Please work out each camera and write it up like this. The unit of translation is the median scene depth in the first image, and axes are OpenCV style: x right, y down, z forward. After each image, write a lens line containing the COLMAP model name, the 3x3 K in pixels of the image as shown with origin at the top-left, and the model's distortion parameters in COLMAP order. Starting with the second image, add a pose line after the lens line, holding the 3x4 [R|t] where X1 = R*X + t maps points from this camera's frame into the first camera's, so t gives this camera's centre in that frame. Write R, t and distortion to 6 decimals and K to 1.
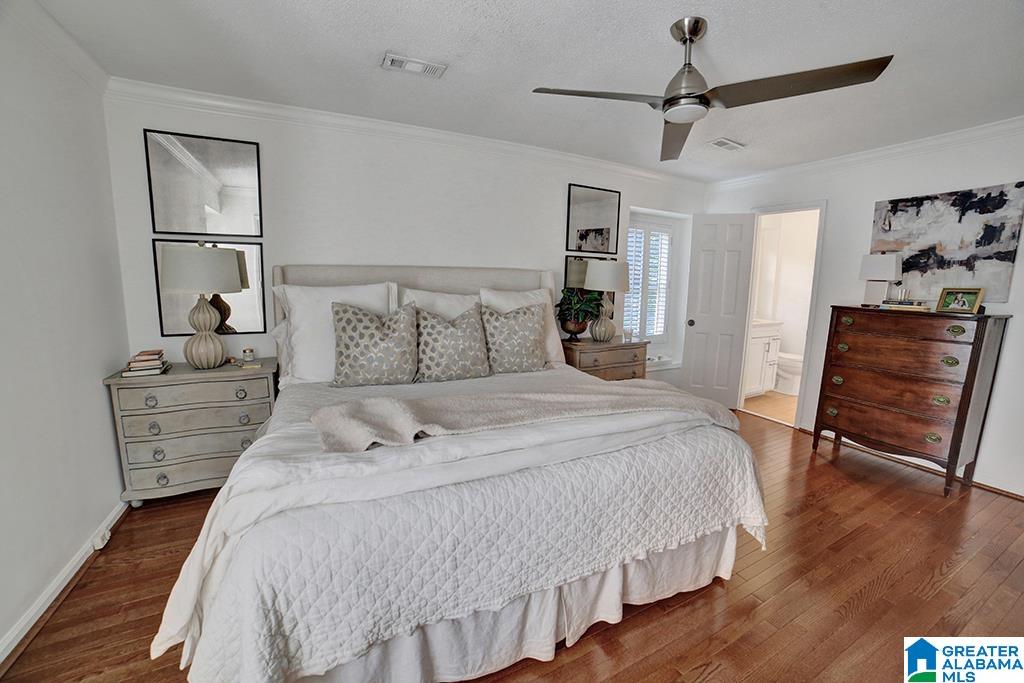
lens RADIAL K [[414.6, 0, 510.5], [0, 414.6, 341.7], [0, 0, 1]] dist [-0.103995, 0.037490]
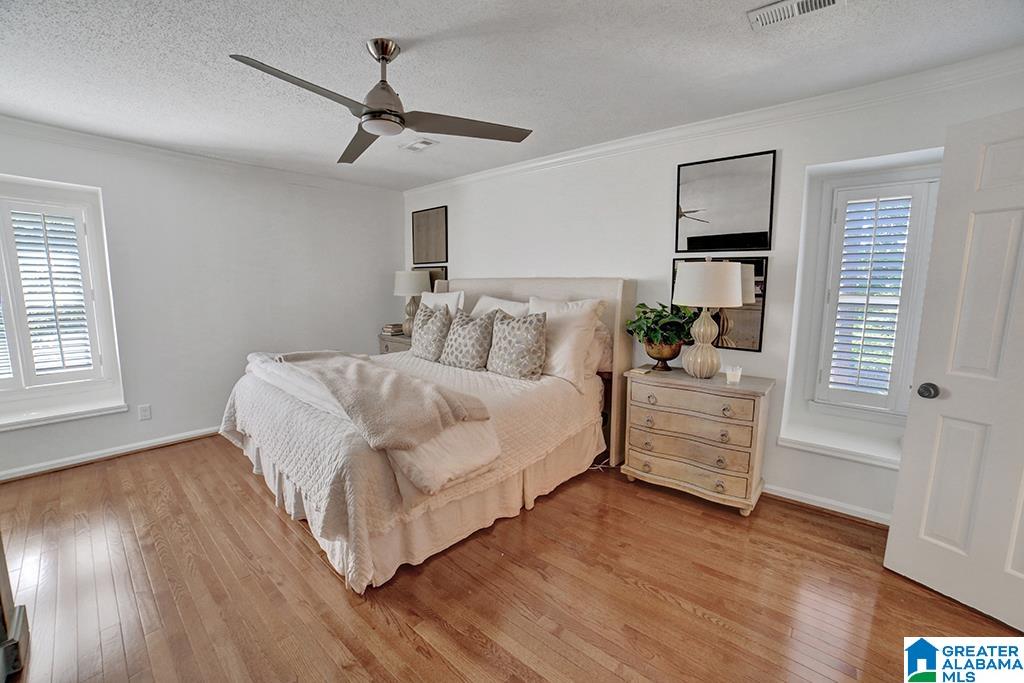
lens RADIAL K [[414.6, 0, 510.5], [0, 414.6, 341.7], [0, 0, 1]] dist [-0.103995, 0.037490]
pose [[0.356308, 0.127993, -0.925561, 0.754765], [-0.130183, 0.987712, 0.086472, -0.080662], [0.925255, 0.089682, 0.368592, 0.447201]]
